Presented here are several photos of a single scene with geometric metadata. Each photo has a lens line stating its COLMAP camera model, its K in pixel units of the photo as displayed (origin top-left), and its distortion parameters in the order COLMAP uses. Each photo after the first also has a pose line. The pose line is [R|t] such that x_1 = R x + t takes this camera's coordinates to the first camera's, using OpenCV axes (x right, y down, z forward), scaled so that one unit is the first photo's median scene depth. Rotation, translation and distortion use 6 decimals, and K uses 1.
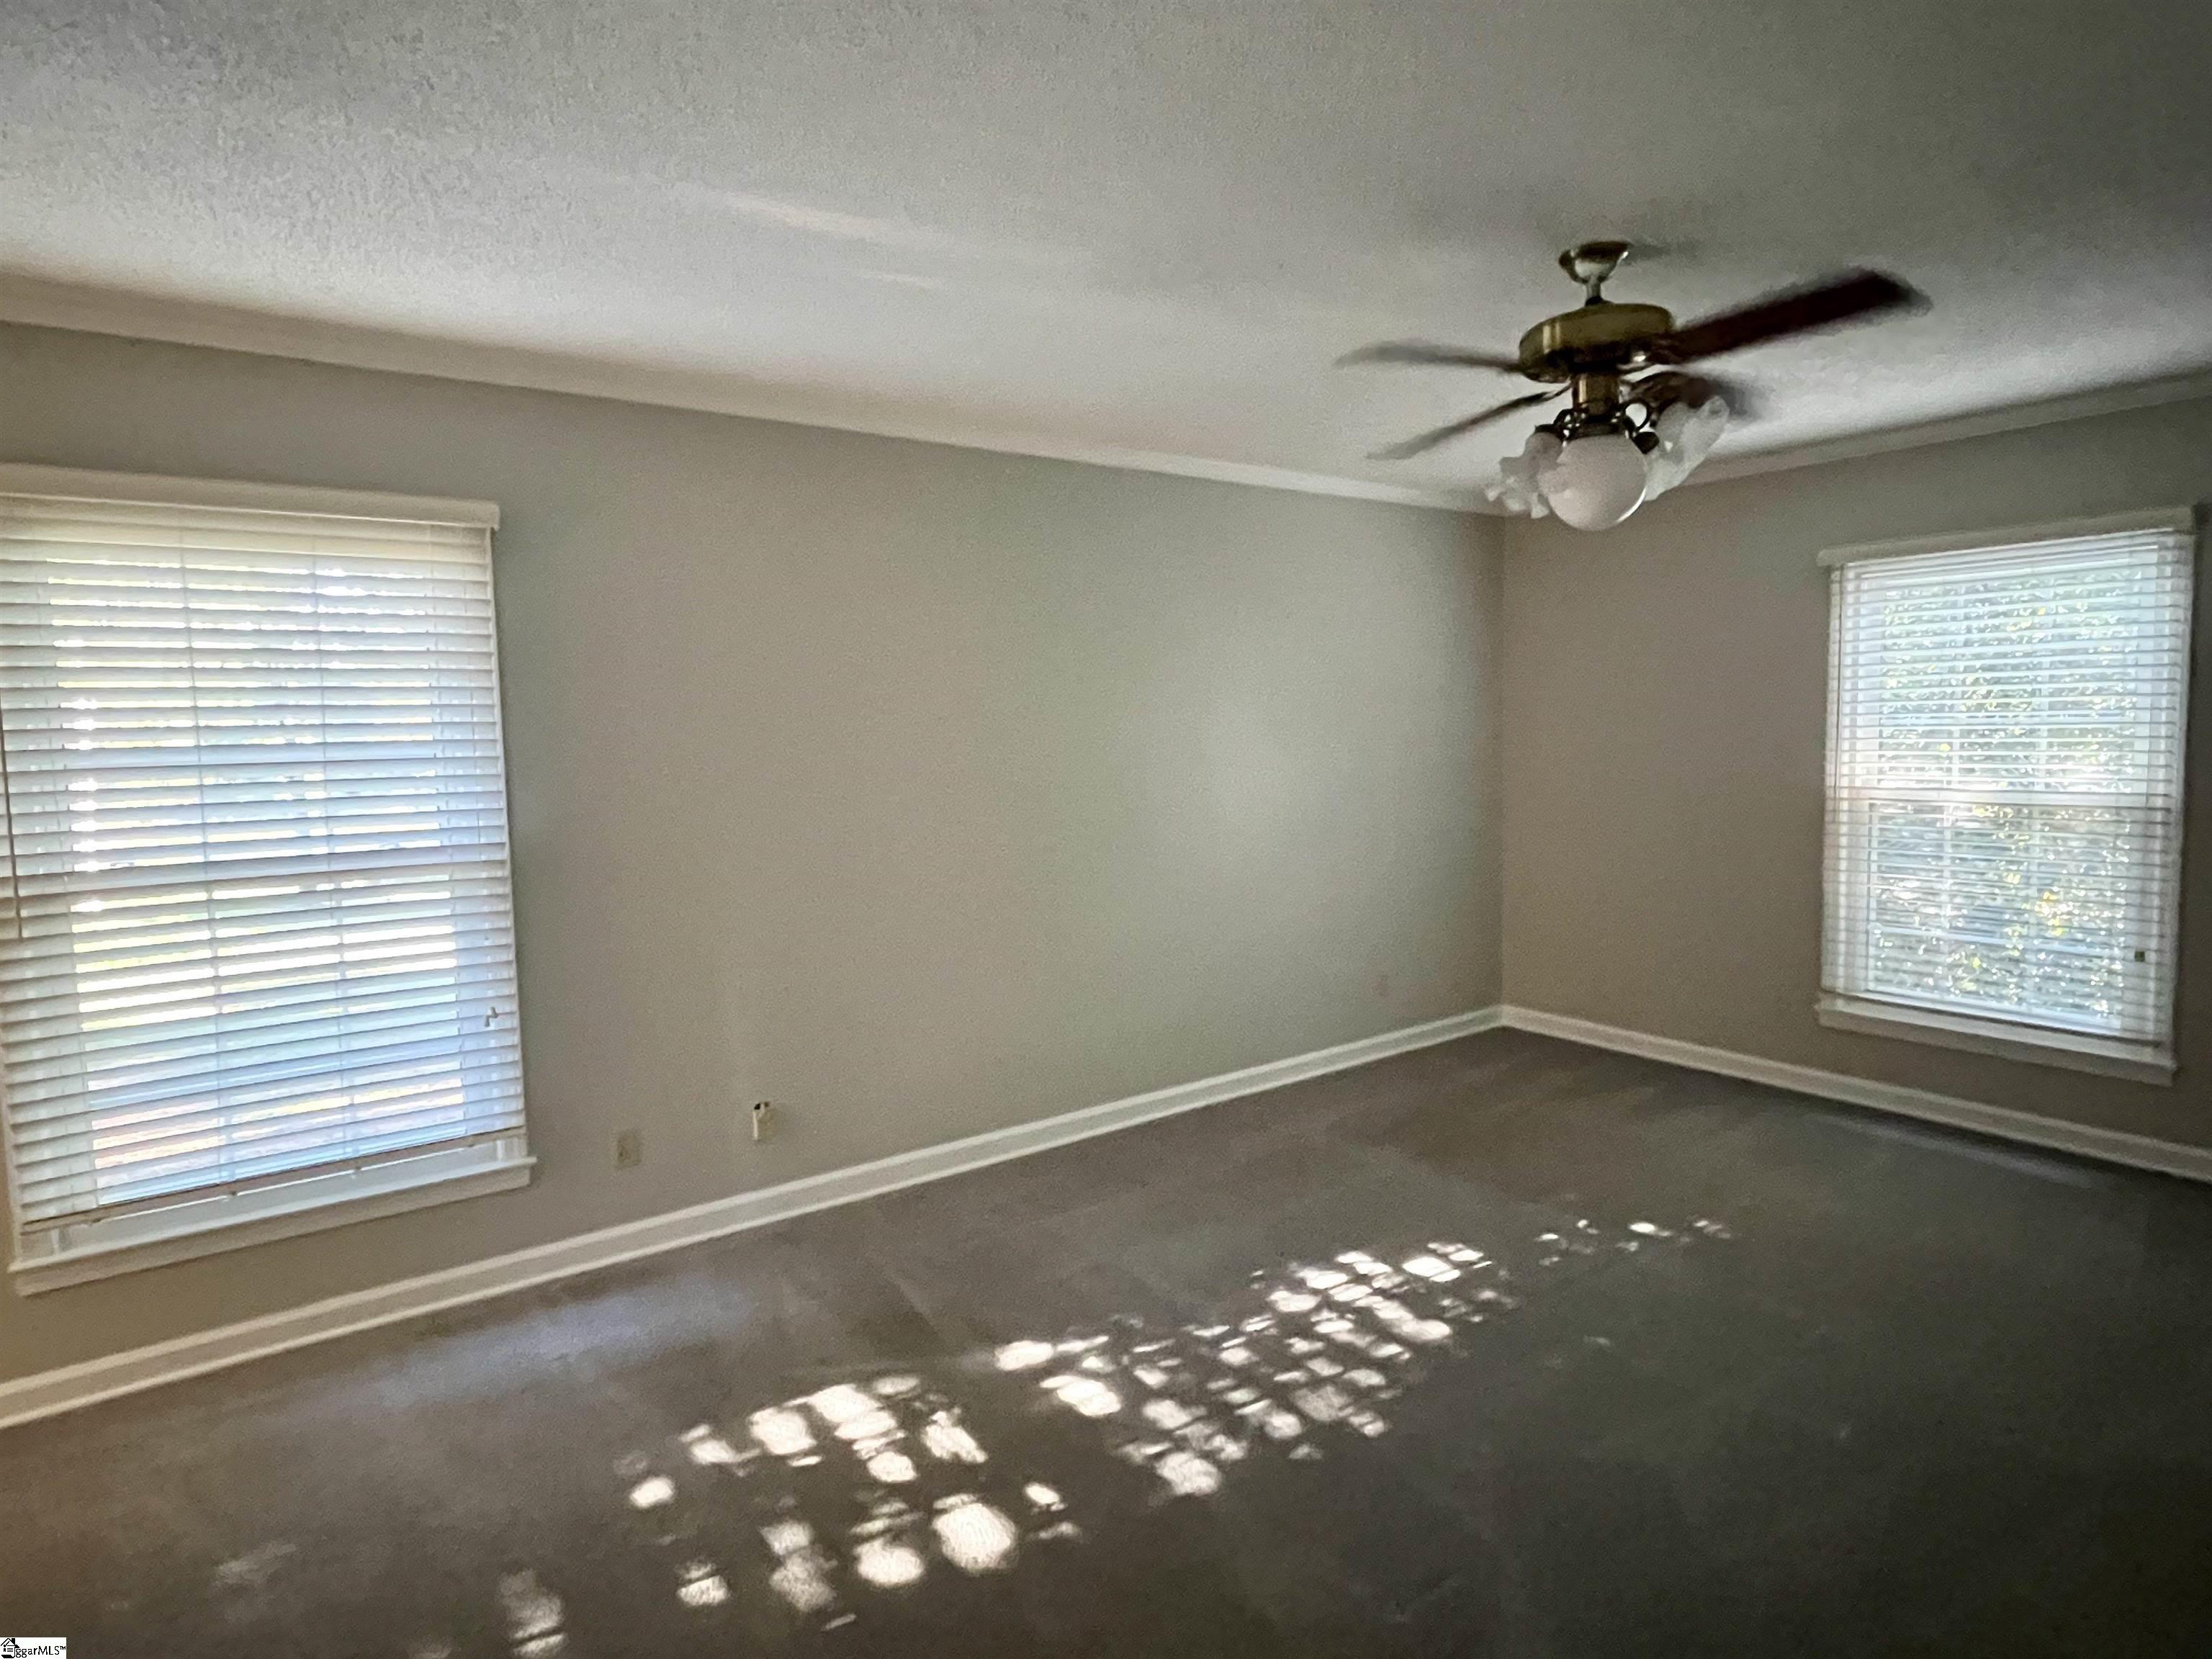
lens RADIAL K [[1220.8, 0, 1106.3], [0, 1220.8, 820.6], [0, 0, 1]] dist [0.001650, 0.000937]
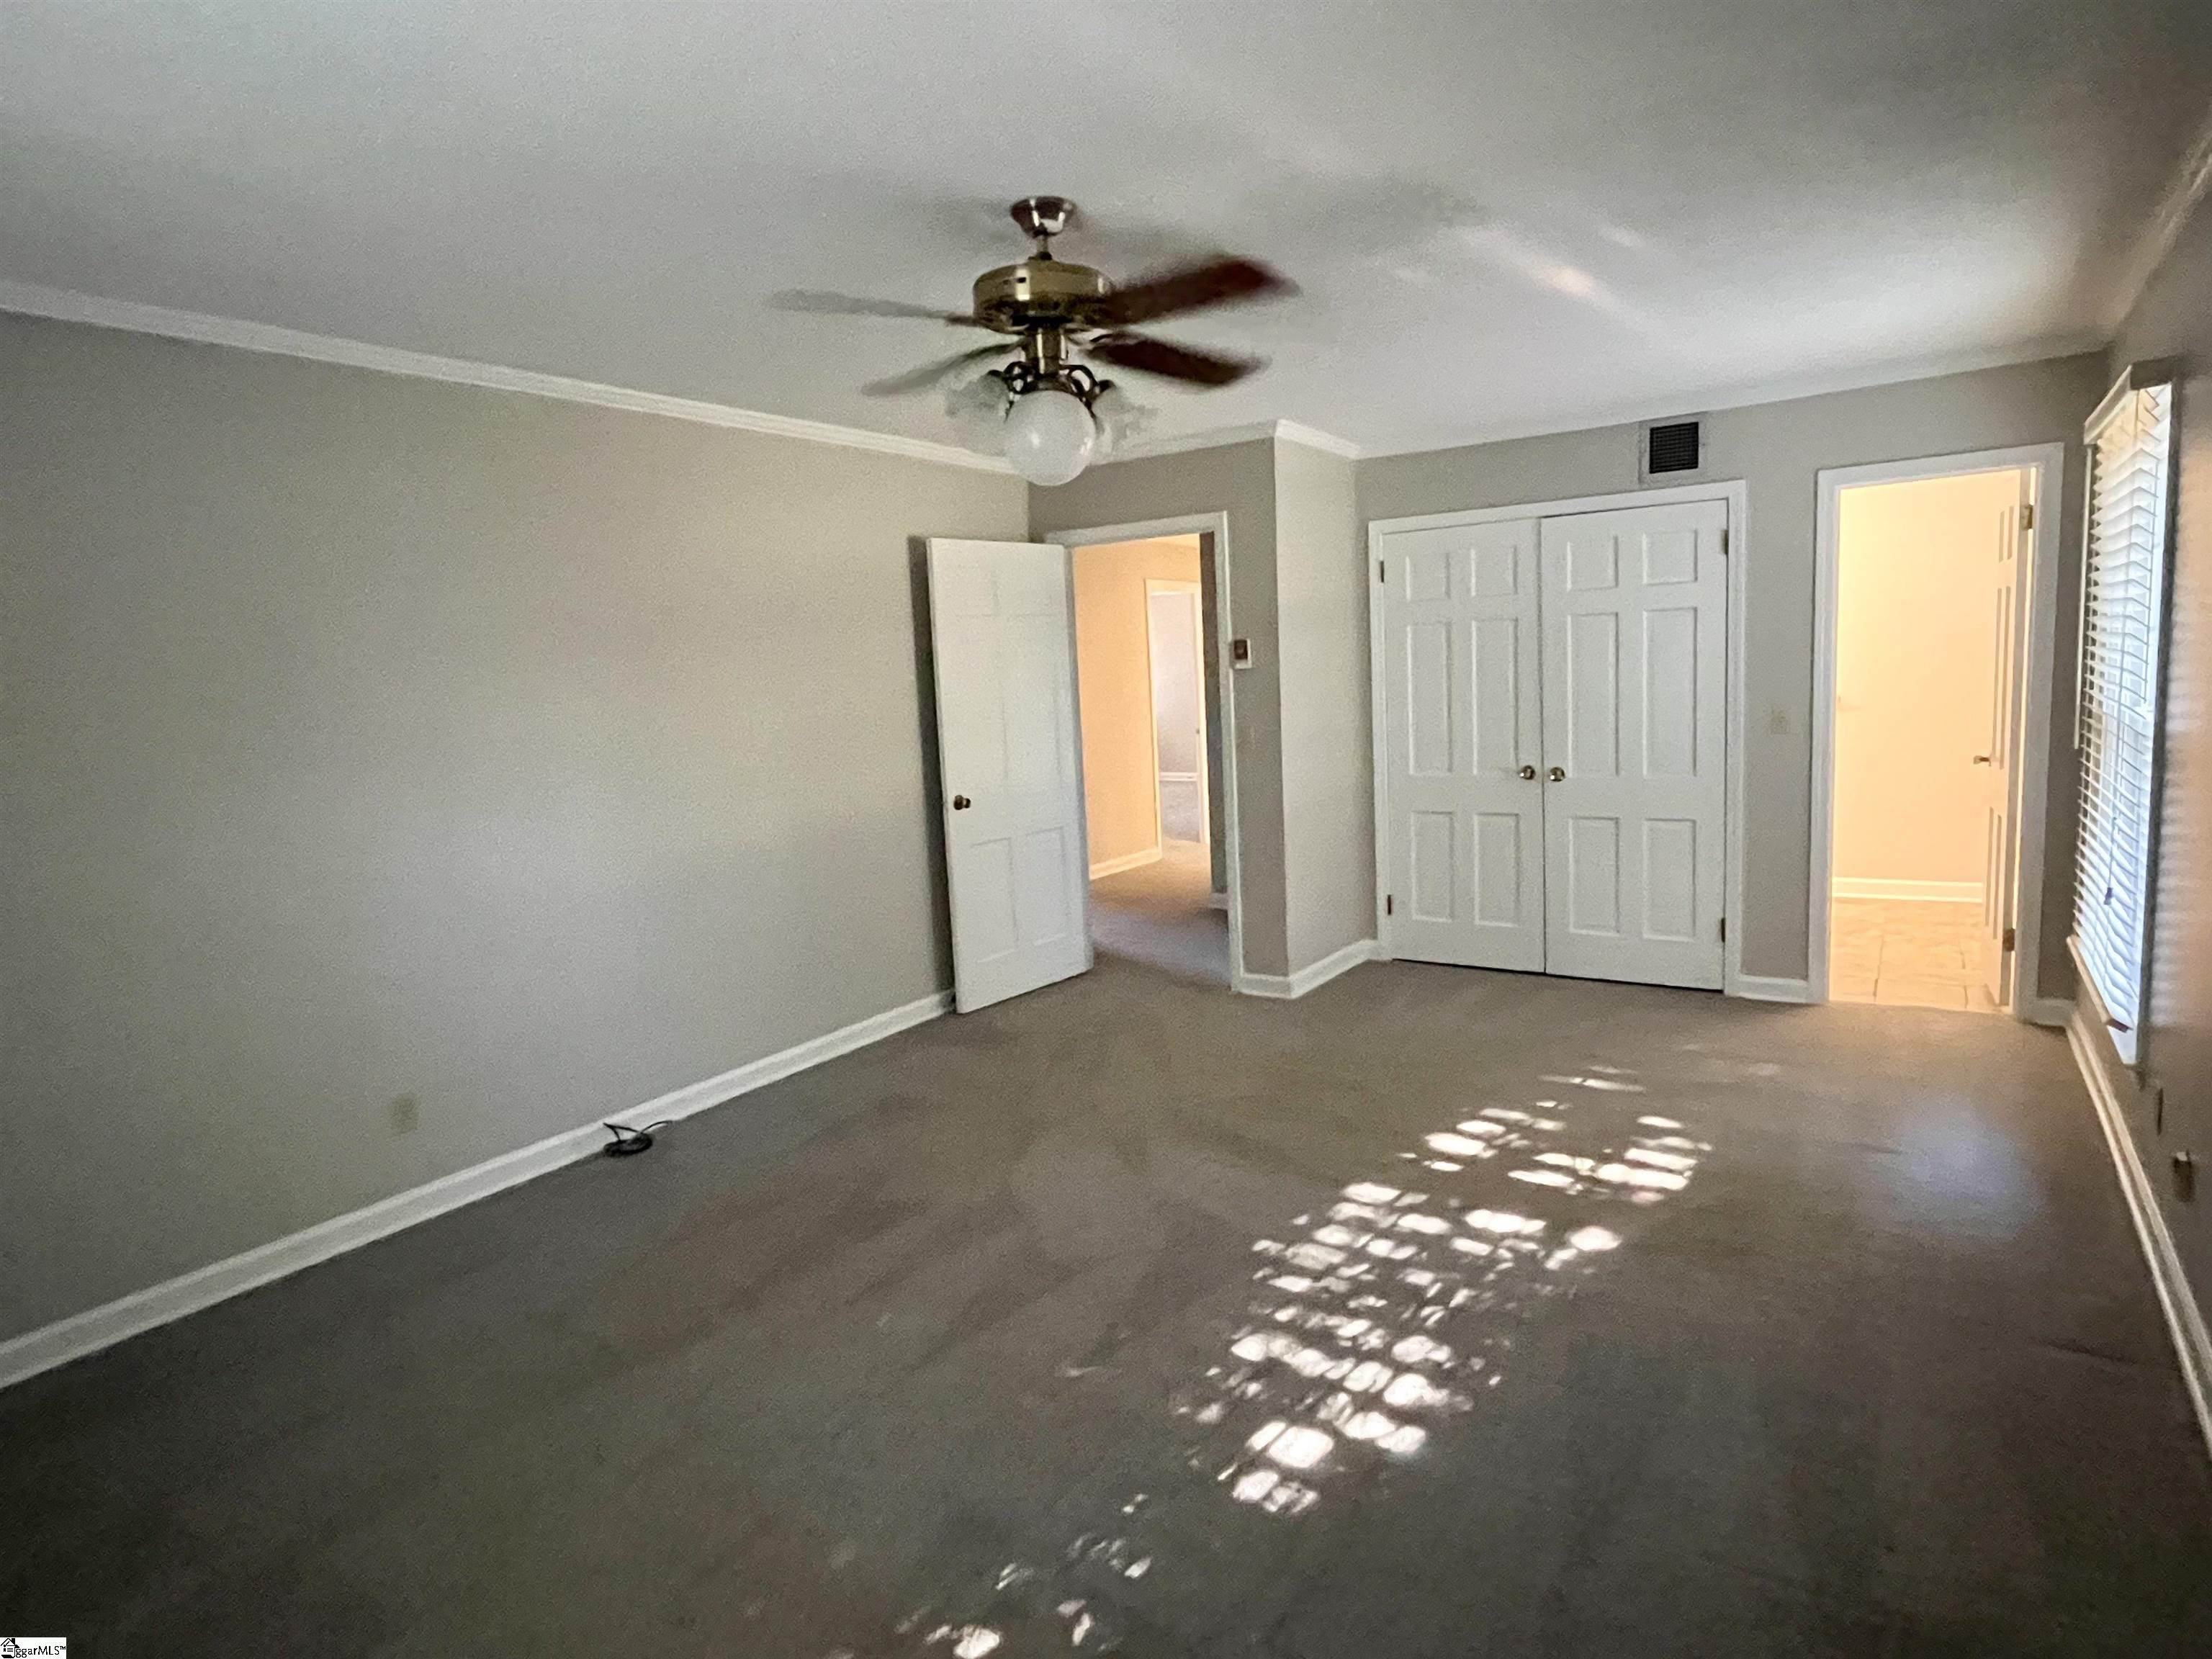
lens RADIAL K [[1220.8, 0, 1106.3], [0, 1220.8, 820.6], [0, 0, 1]] dist [0.001650, 0.000937]
pose [[-0.940408, 0.108135, -0.322397, 0.618355], [0.042437, 0.977999, 0.204245, -0.149359], [0.337390, 0.178393, -0.924307, 1.726794]]
